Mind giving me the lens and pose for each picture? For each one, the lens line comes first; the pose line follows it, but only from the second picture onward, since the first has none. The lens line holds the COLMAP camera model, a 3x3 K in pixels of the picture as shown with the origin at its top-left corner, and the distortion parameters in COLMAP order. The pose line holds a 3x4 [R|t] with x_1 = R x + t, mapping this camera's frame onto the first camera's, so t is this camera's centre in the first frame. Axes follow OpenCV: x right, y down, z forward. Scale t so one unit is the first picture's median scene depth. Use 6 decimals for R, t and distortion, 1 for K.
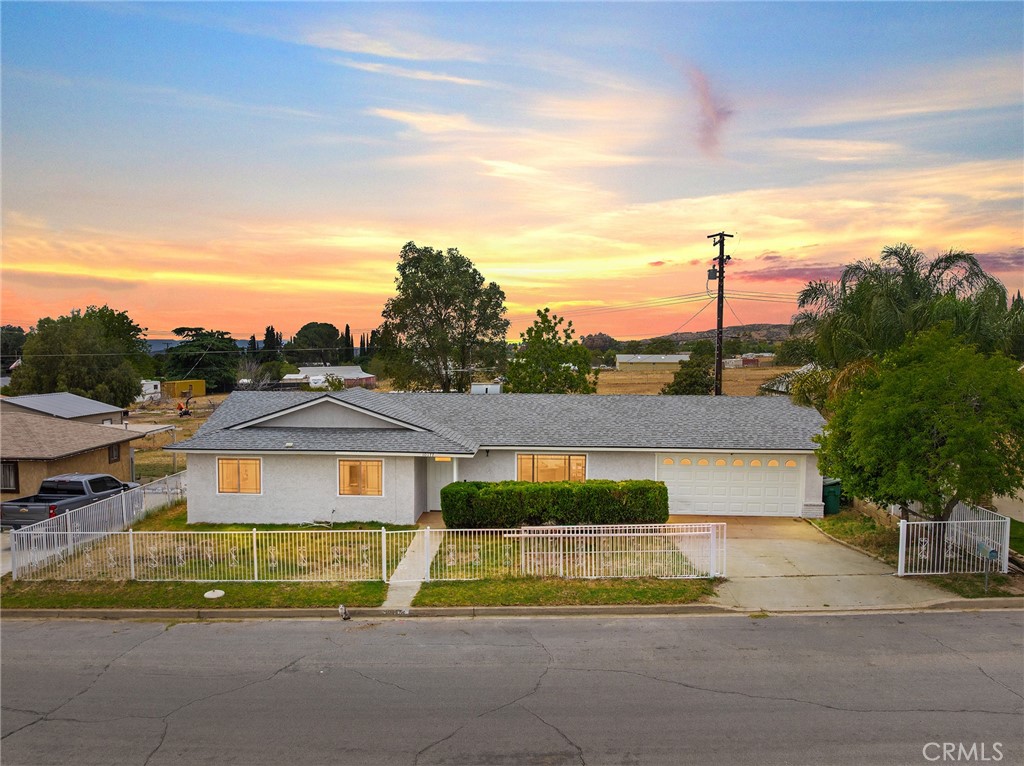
lens RADIAL K [[849.7, 0, 512.0], [0, 849.7, 383.0], [0, 0, 1]] dist [-0.017025, -0.006967]
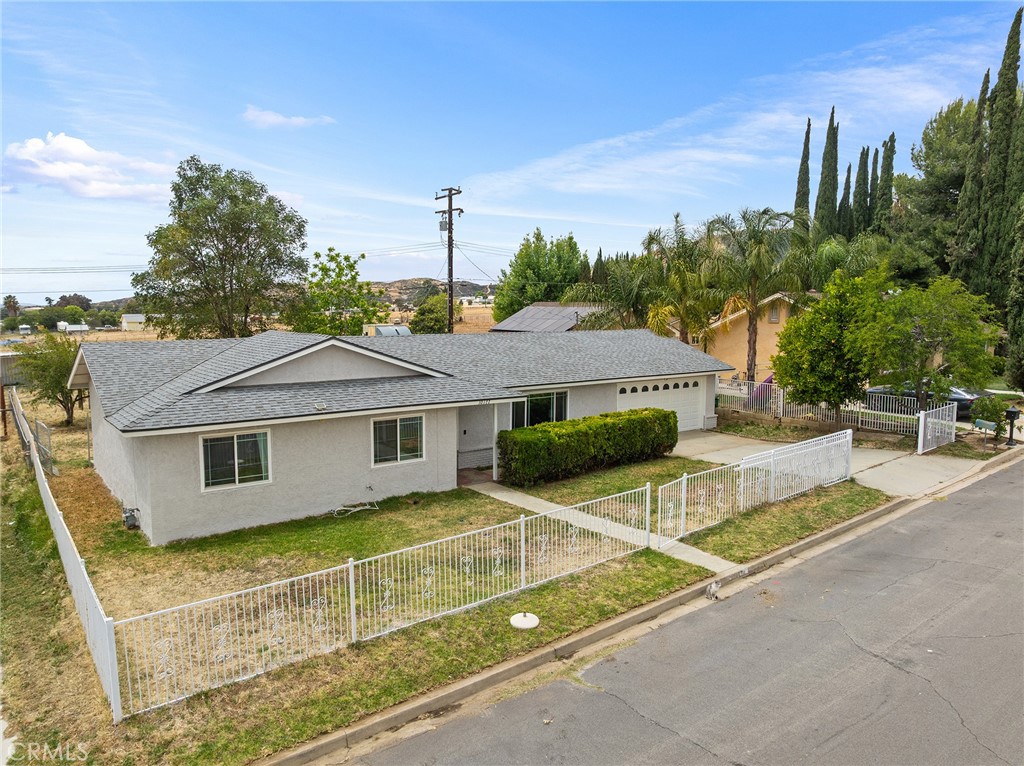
lens RADIAL K [[720.2, 0, 516.9], [0, 720.2, 386.9], [0, 0, 1]] dist [-0.037474, -0.011168]
pose [[0.750951, -0.074135, 0.656183, -0.527849], [0.032198, 0.996607, 0.075748, 0.015930], [-0.659572, -0.035755, 0.750790, 0.432131]]
